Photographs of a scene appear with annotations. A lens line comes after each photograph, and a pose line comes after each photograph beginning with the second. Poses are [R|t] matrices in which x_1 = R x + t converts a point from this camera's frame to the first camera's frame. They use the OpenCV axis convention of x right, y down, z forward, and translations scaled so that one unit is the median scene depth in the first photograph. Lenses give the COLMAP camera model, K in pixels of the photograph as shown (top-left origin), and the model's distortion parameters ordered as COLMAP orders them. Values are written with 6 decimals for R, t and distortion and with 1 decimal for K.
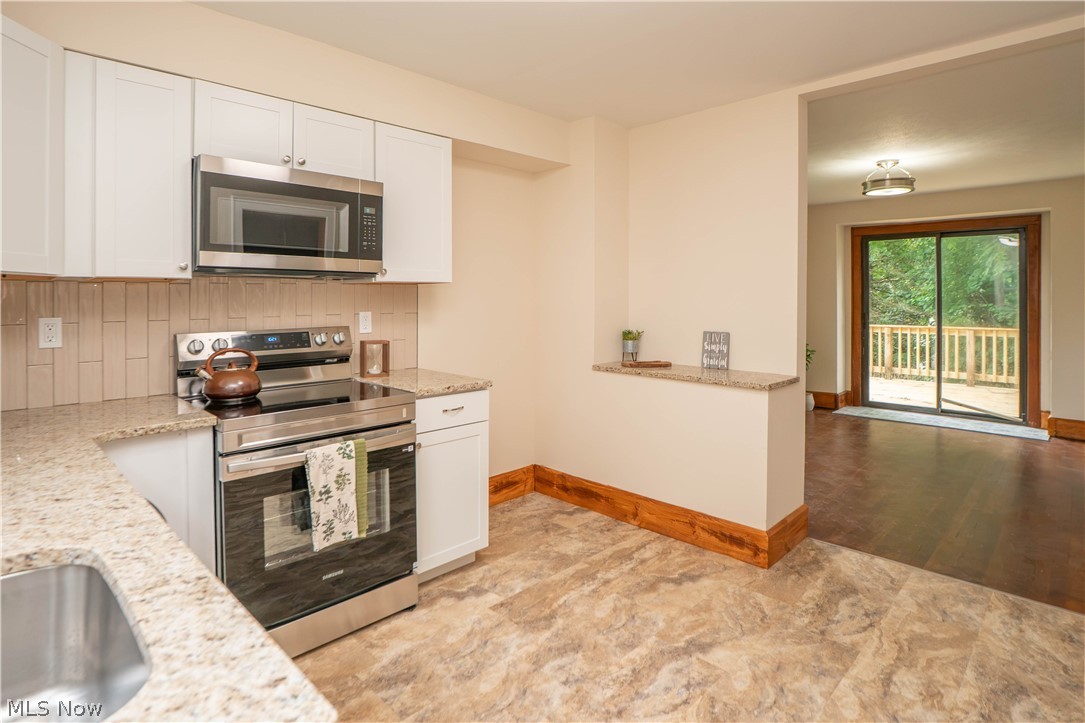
lens RADIAL K [[569.9, 0, 526.4], [0, 569.9, 303.9], [0, 0, 1]] dist [-0.022081, 0.000520]
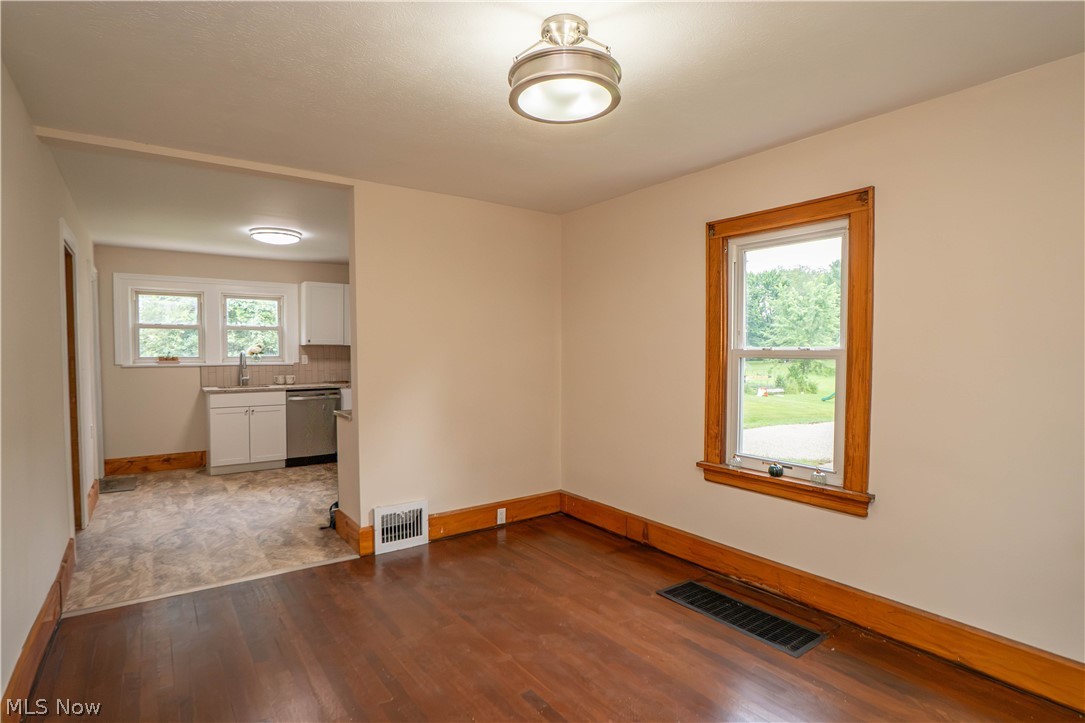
lens RADIAL K [[551.9, 0, 532.8], [0, 551.9, 364.6], [0, 0, 1]] dist [-0.024558, 0.000256]
pose [[-0.173469, 0.028834, -0.984417, 1.761698], [-0.005968, 0.999522, 0.030328, -0.029263], [0.984821, 0.011136, -0.173214, 1.759939]]
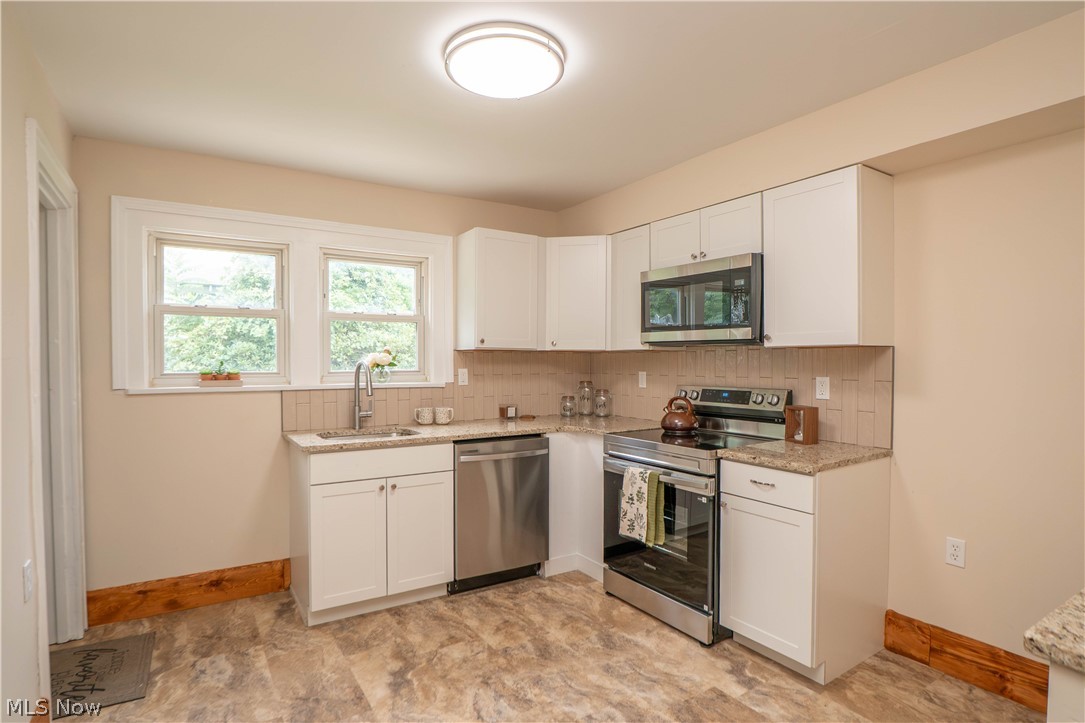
lens RADIAL K [[568.4, 0, 539.5], [0, 568.4, 363.6], [0, 0, 1]] dist [-0.040783, 0.011875]
pose [[-0.219652, 0.007791, -0.975547, 0.799772], [-0.004500, 0.999949, 0.008999, -0.015554], [0.975568, 0.006367, -0.219606, 0.796578]]
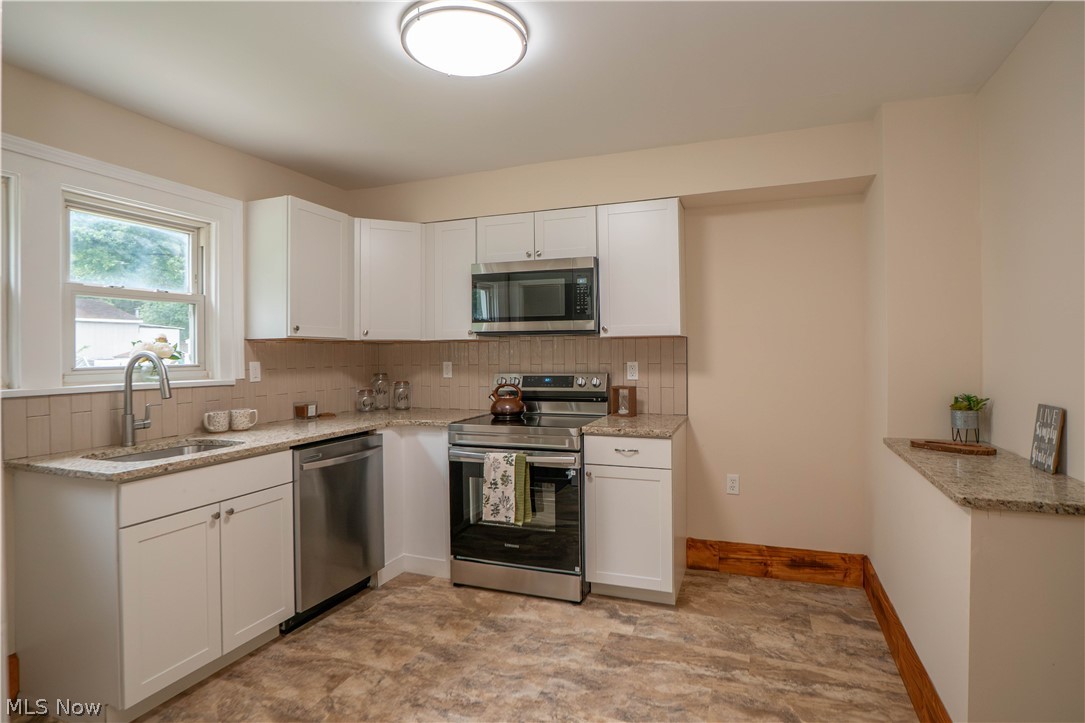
lens RADIAL K [[566.5, 0, 554.0], [0, 566.5, 343.5], [0, 0, 1]] dist [-0.031528, 0.001493]
pose [[0.418688, -0.015875, -0.907991, 0.771834], [0.004305, 0.999871, -0.015496, -0.006638], [0.908120, 0.002579, 0.418703, 0.384436]]
